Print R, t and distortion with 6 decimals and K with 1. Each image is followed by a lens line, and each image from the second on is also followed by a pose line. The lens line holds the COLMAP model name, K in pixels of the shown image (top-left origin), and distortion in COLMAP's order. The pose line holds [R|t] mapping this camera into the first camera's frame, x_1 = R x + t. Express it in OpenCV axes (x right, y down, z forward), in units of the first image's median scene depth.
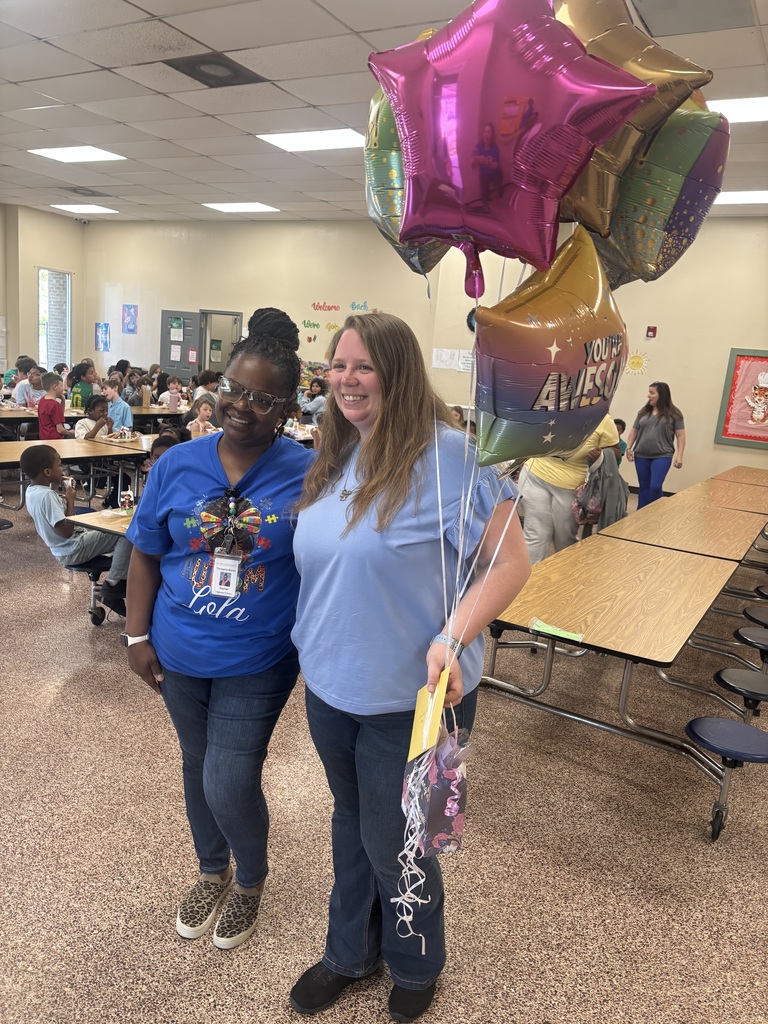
lens RADIAL K [[772.5, 0, 384.6], [0, 772.5, 507.6], [0, 0, 1]] dist [0.015385, -0.019122]
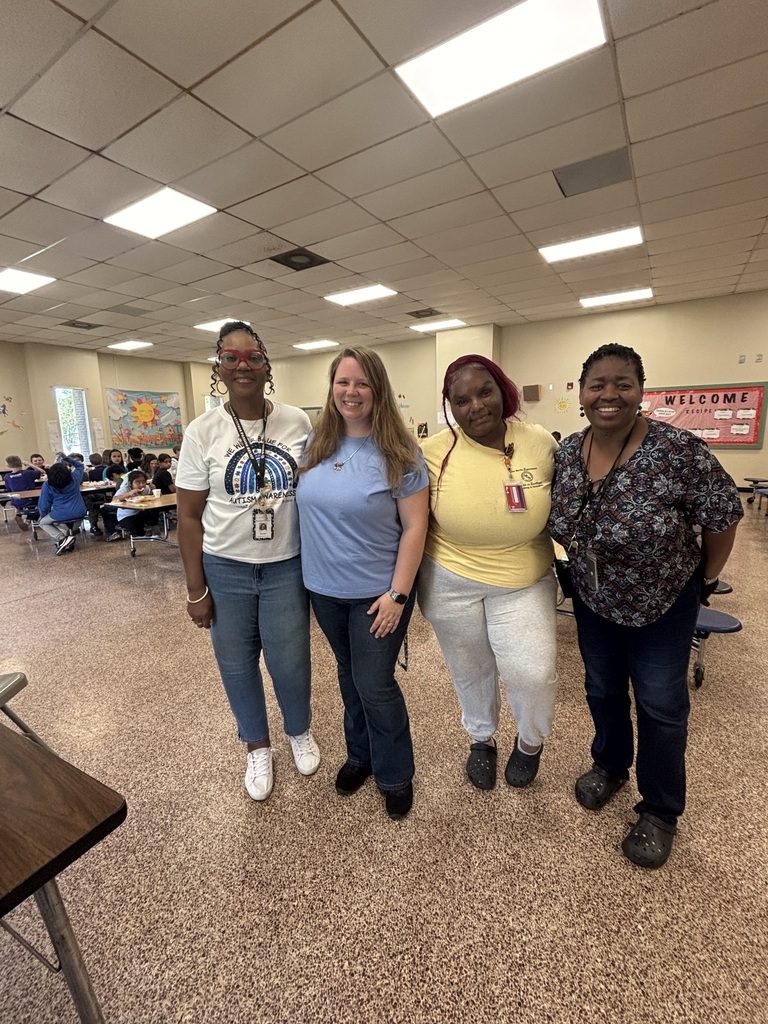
lens RADIAL K [[451.2, 0, 385.1], [0, 451.2, 507.2], [0, 0, 1]] dist [-0.011390, 0.003408]
pose [[0.992654, -0.107529, -0.055459, -0.022732], [0.106509, 0.994089, -0.021045, 0.008673], [0.057394, 0.014983, 0.998239, 0.022888]]
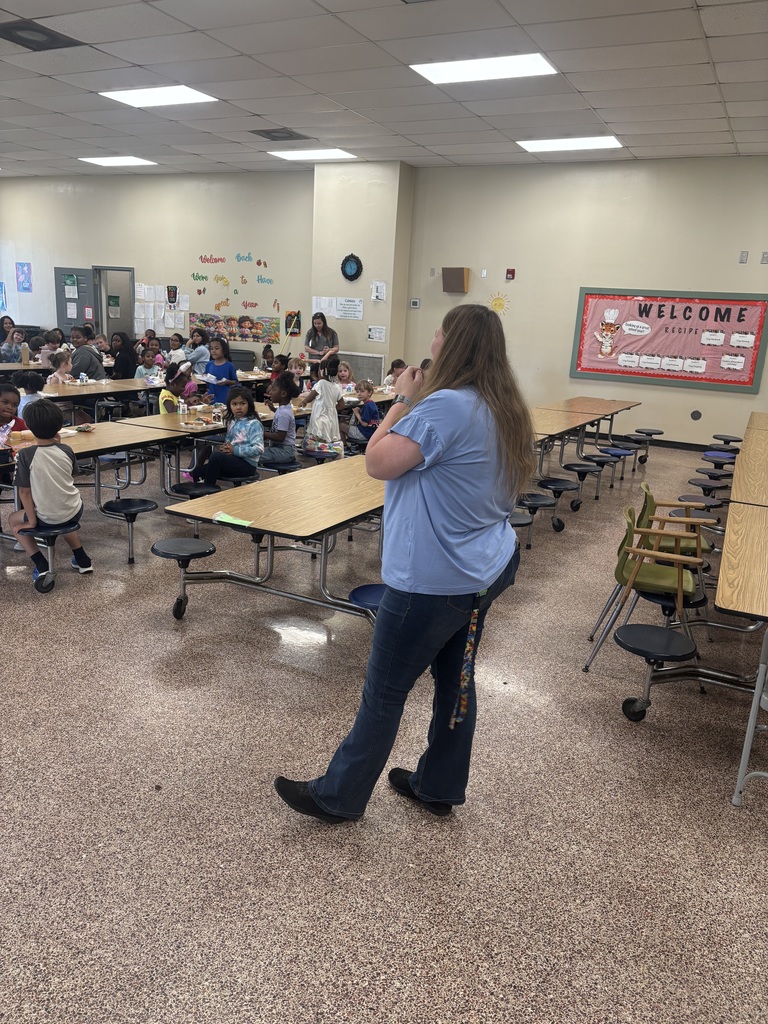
lens RADIAL K [[772.5, 0, 387.2], [0, 772.5, 502.0], [0, 0, 1]] dist [0.015385, -0.019122]
pose [[0.996647, -0.051158, 0.063858, 0.098661], [0.047589, 0.997284, 0.056220, 0.018077], [-0.066560, -0.052992, 0.996374, -0.066683]]
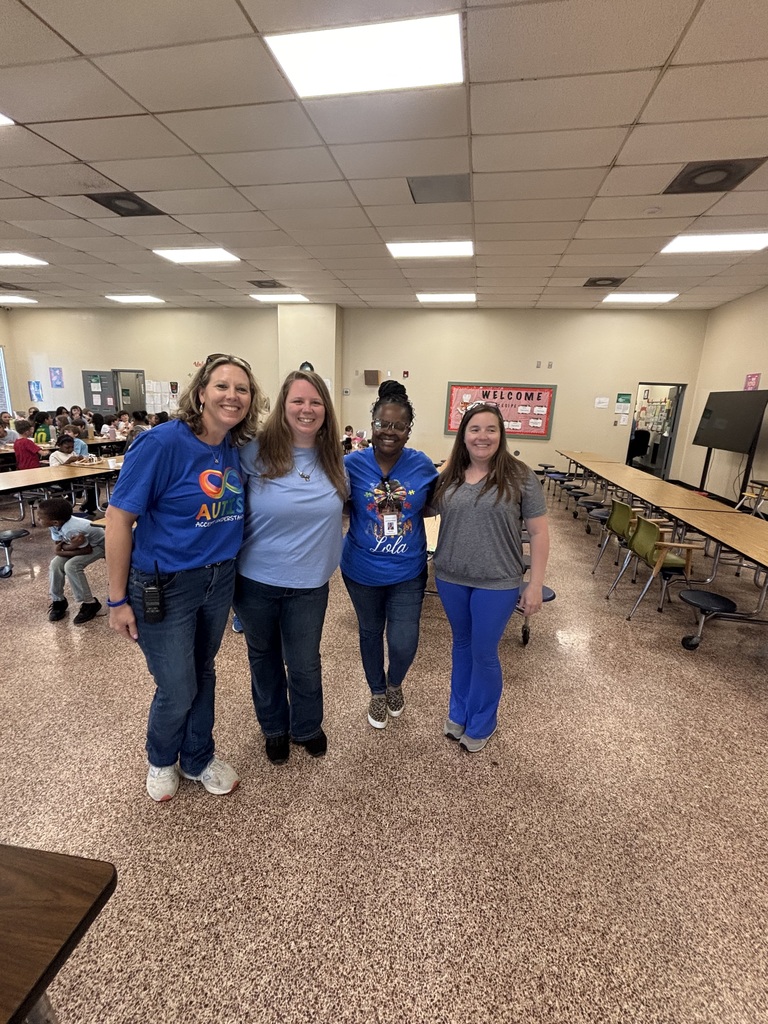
lens RADIAL K [[451.2, 0, 387.1], [0, 451.2, 508.0], [0, 0, 1]] dist [-0.011390, 0.003408]
pose [[0.945894, -0.124573, 0.299611, -0.047629], [0.105476, 0.991267, 0.079155, -0.008121], [-0.306855, -0.043270, 0.950772, 0.014755]]
